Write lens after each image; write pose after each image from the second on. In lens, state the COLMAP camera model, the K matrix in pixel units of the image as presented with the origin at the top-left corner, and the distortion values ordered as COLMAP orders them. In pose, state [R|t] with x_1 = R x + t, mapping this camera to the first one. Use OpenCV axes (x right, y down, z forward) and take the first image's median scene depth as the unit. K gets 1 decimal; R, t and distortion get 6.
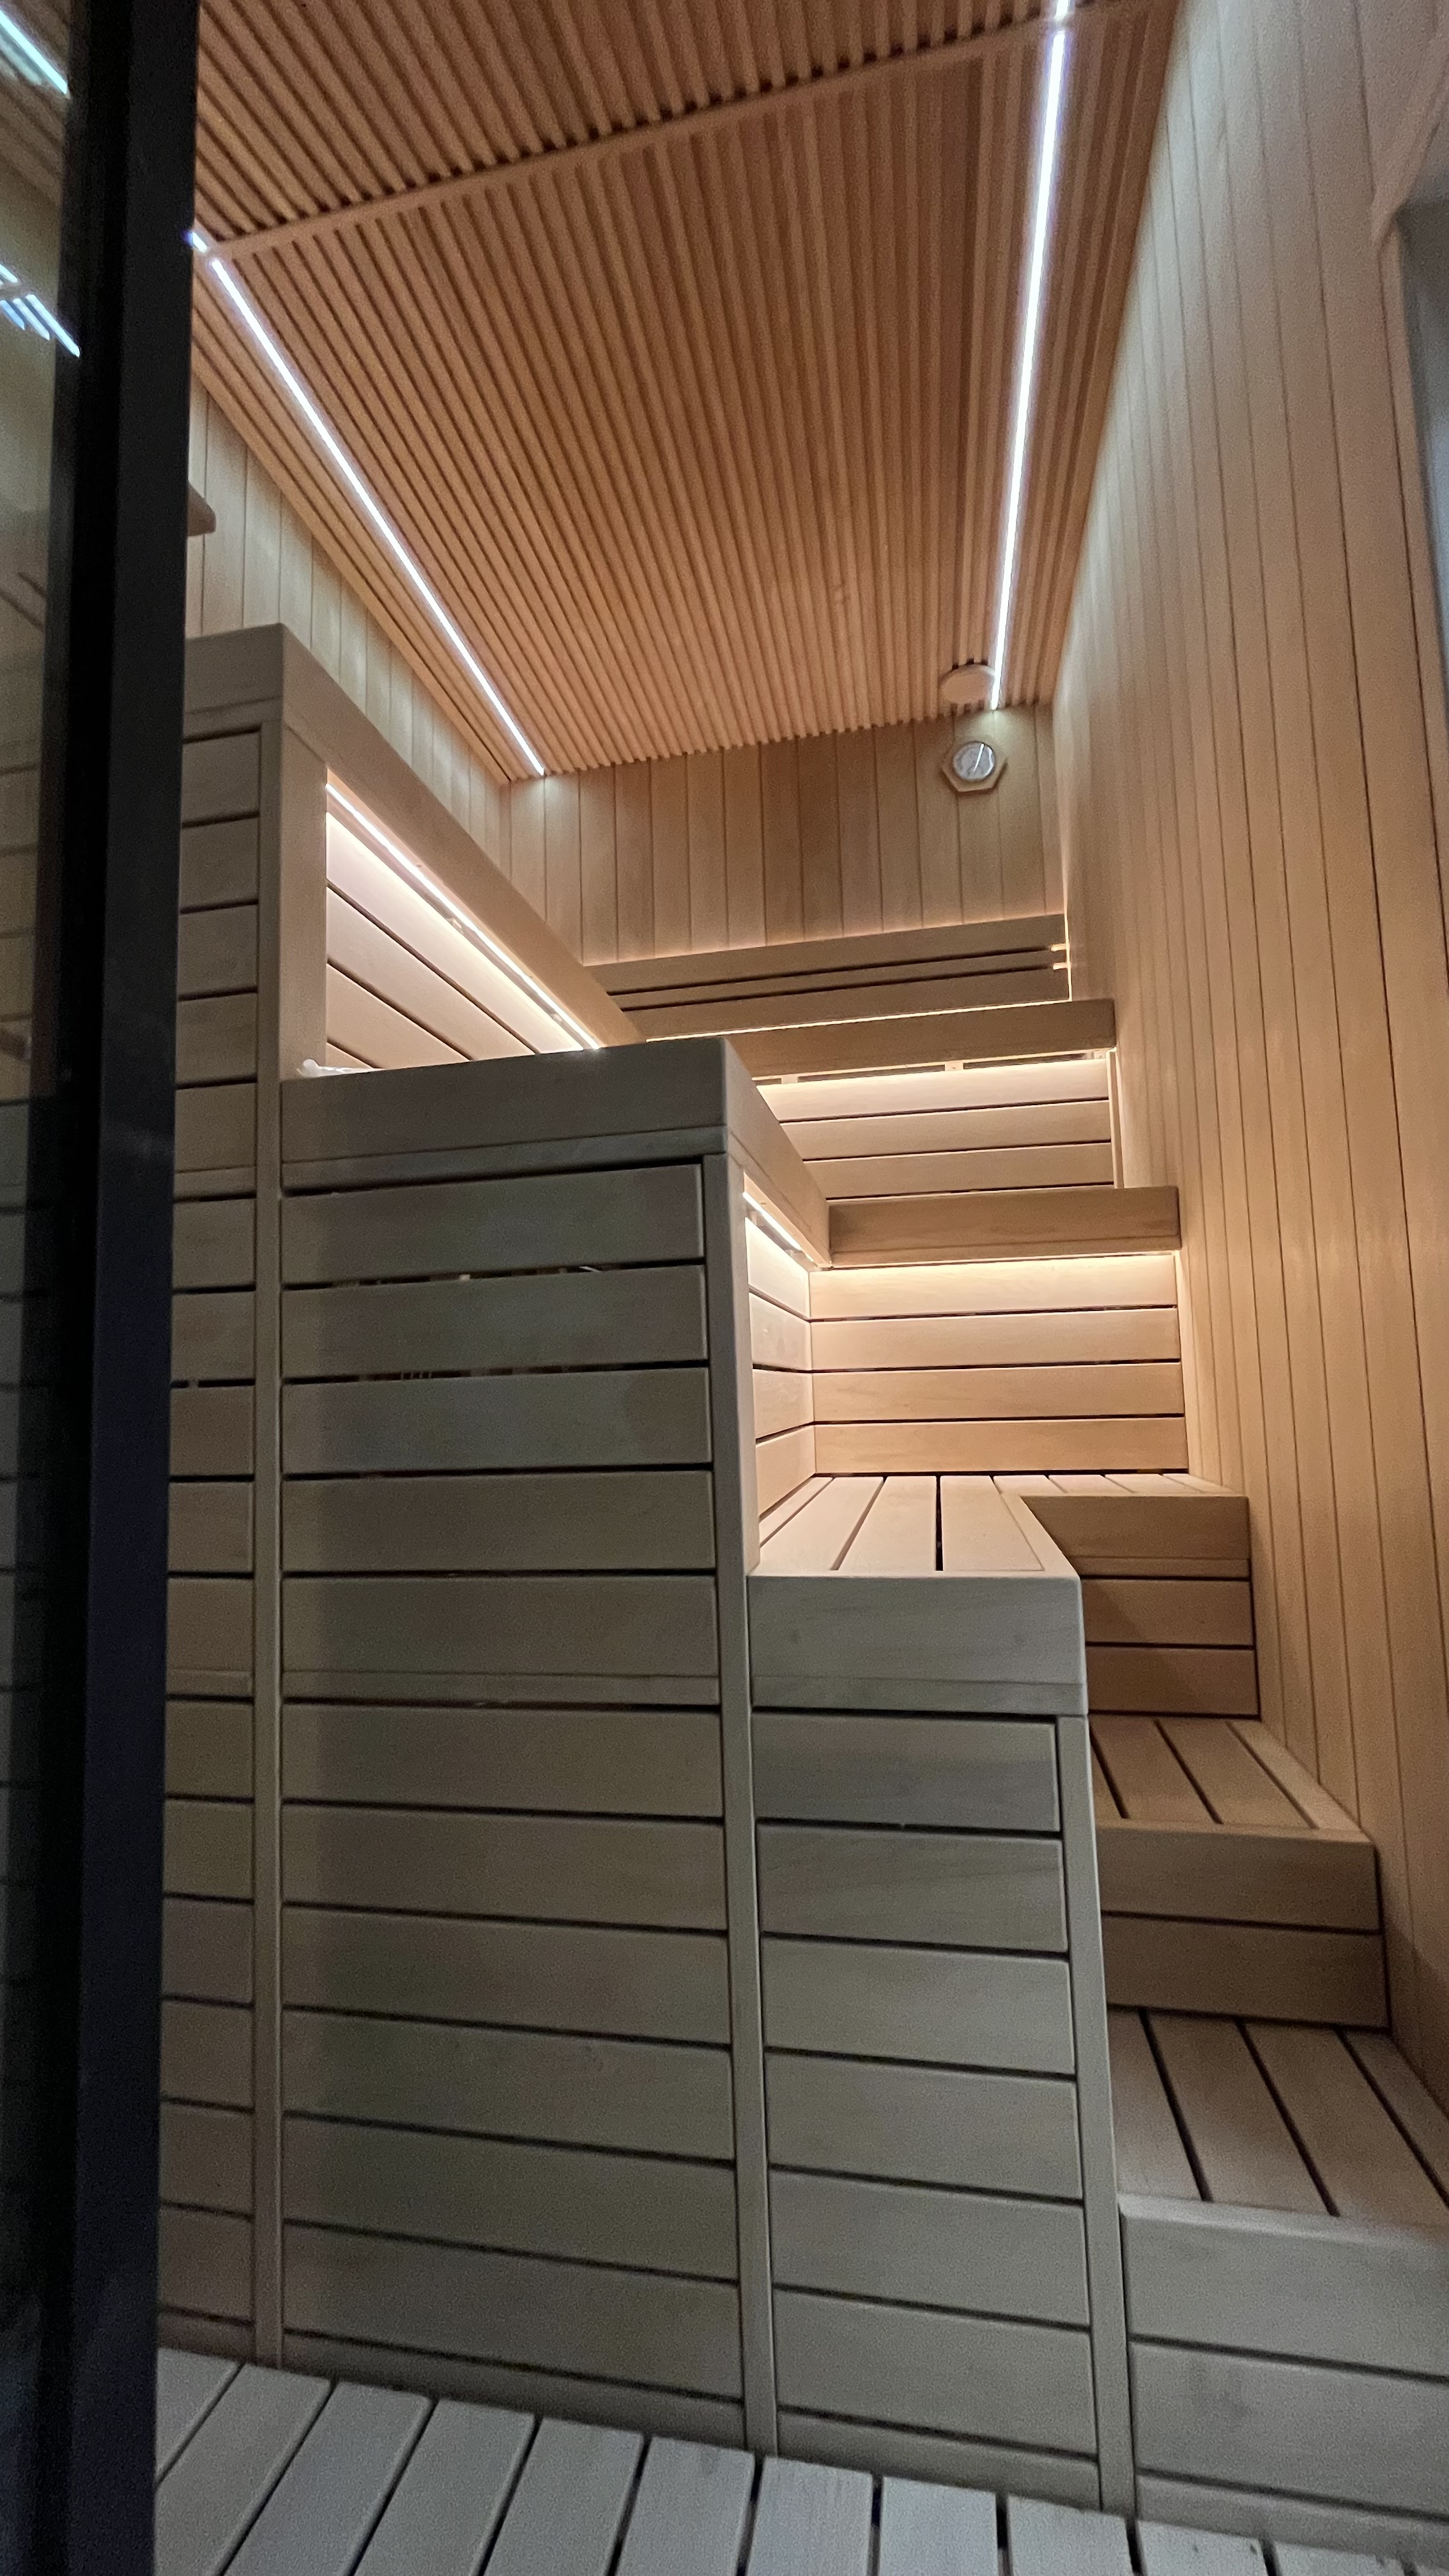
lens RADIAL K [[1038.1, 0, 728.9], [0, 1038.1, 1286.2], [0, 0, 1]] dist [-0.002062, -0.000821]
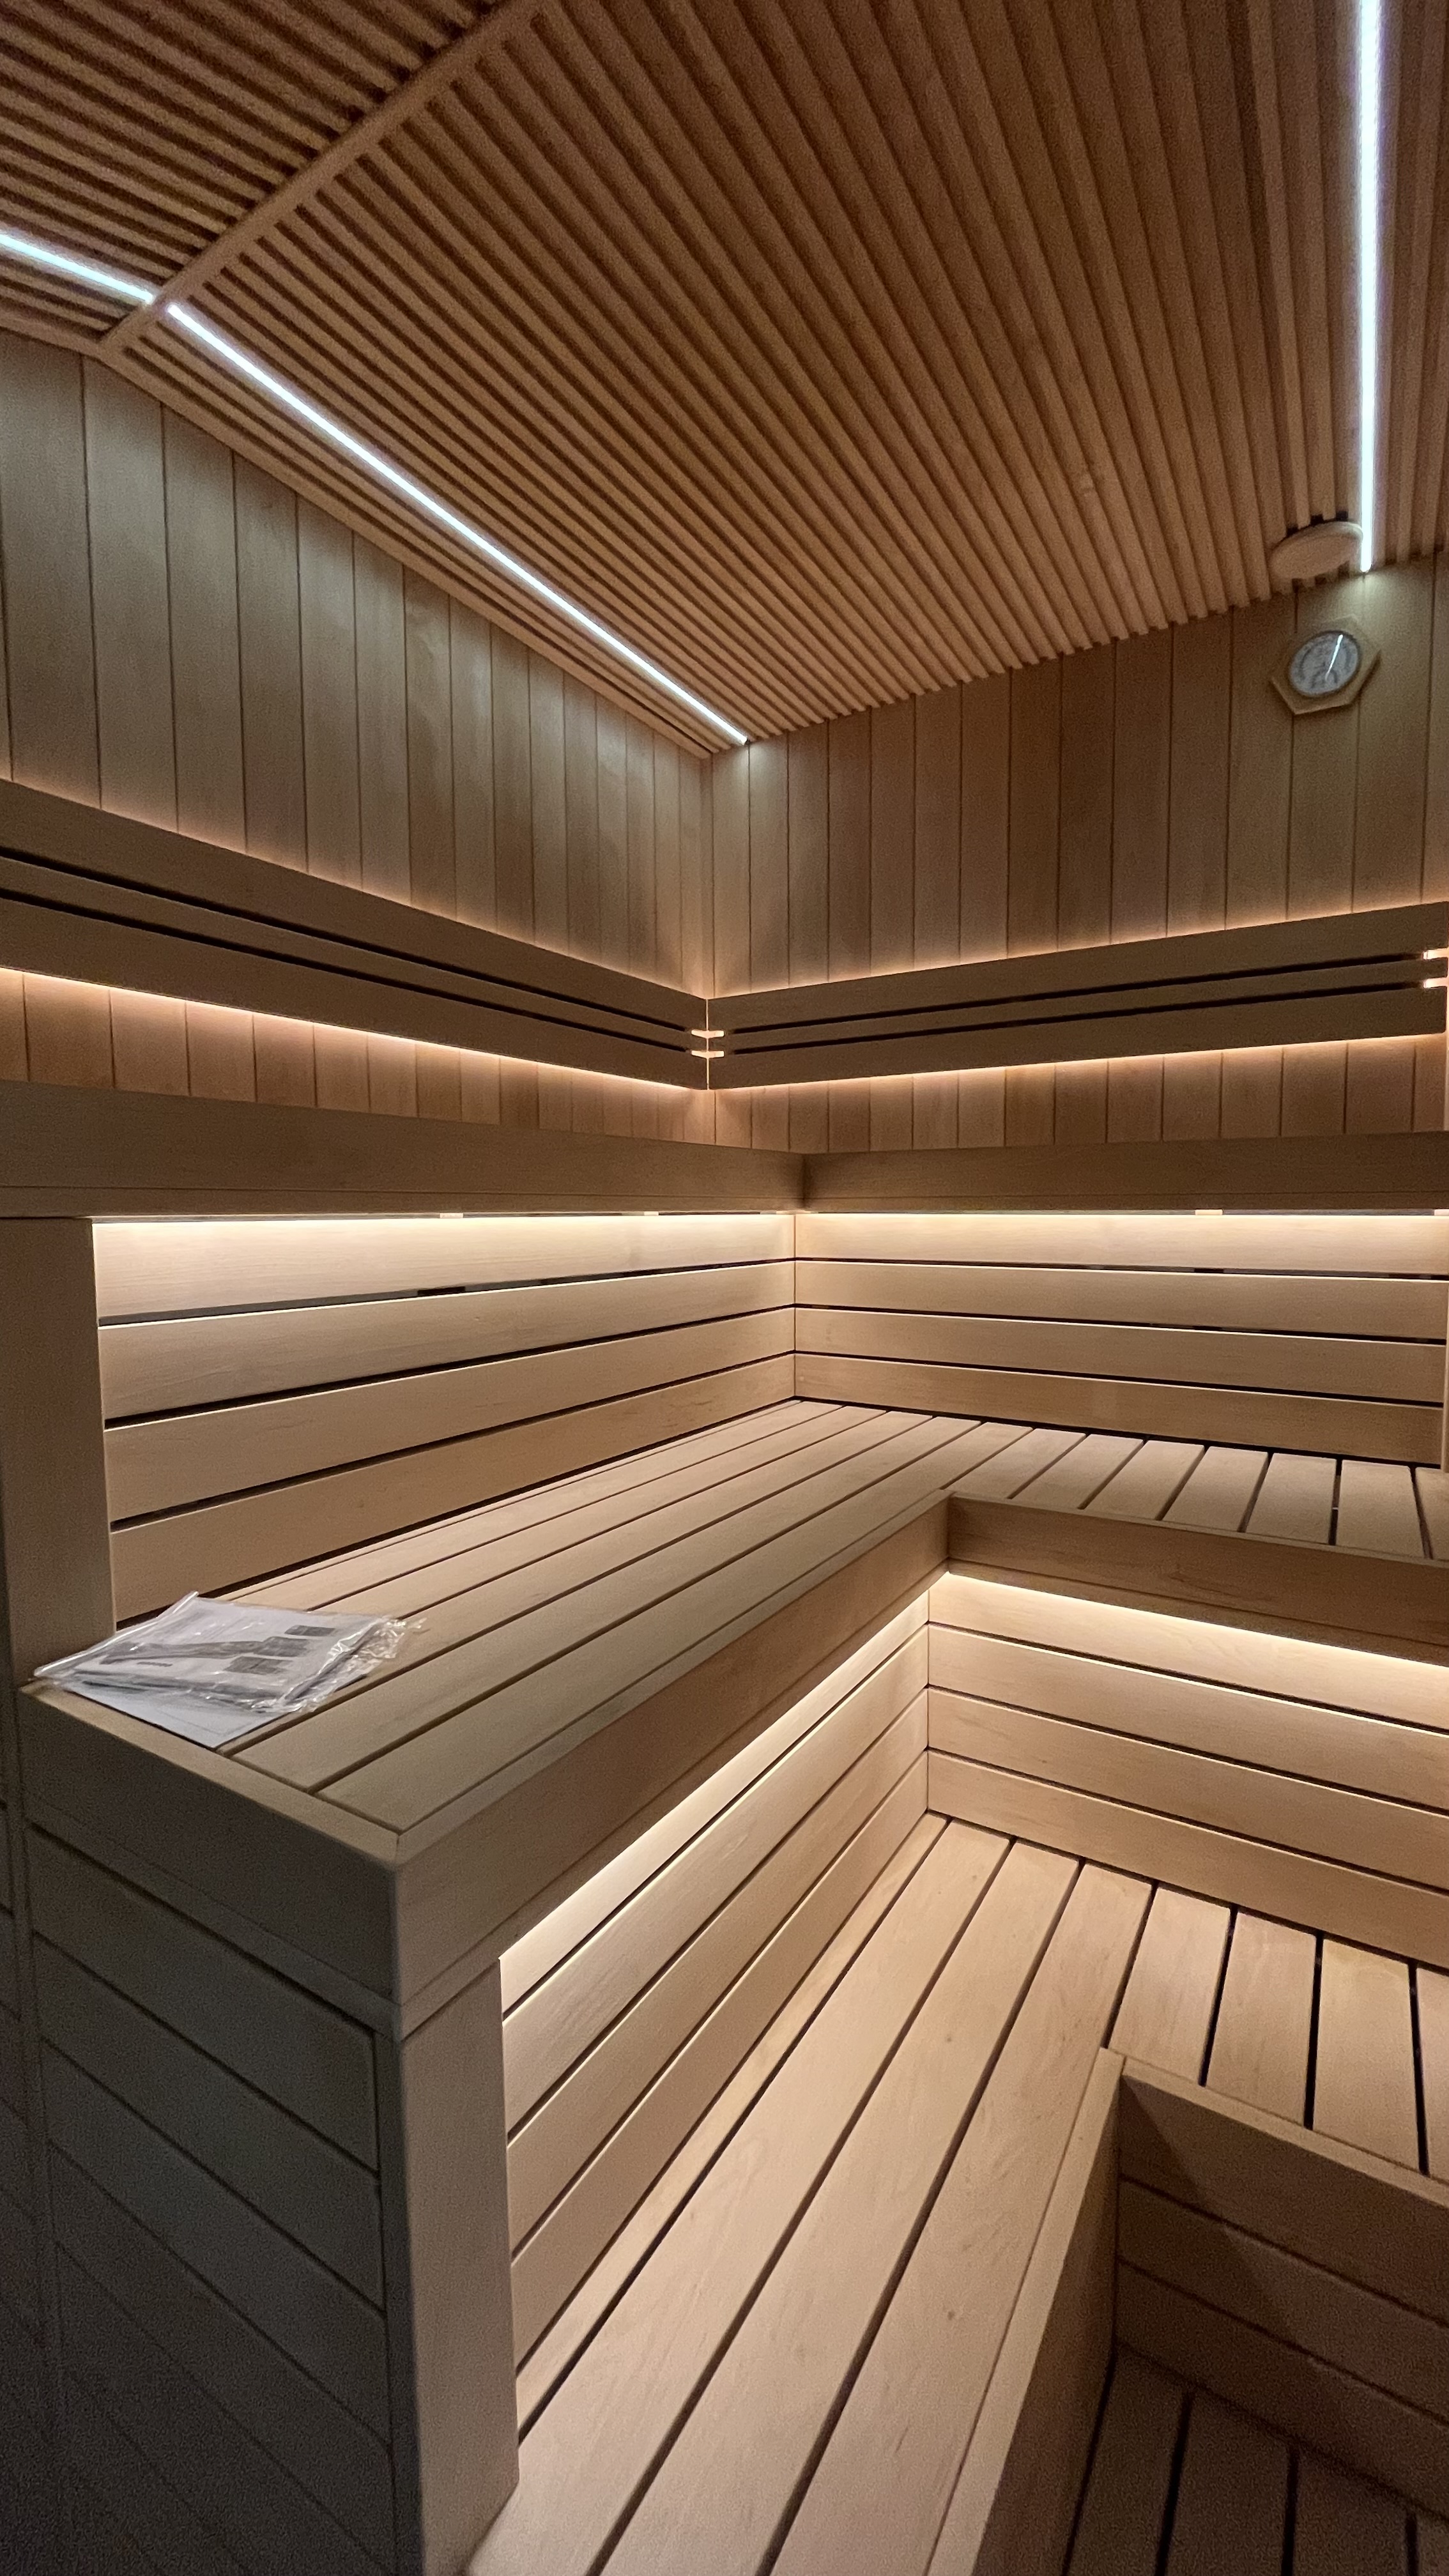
lens RADIAL K [[1038.1, 0, 728.9], [0, 1038.1, 1286.2], [0, 0, 1]] dist [-0.002062, -0.000821]
pose [[0.937437, 0.047518, -0.344896, 0.175850], [0.012102, 0.985596, 0.168683, -0.315453], [0.347944, -0.162304, 0.923359, 0.245782]]
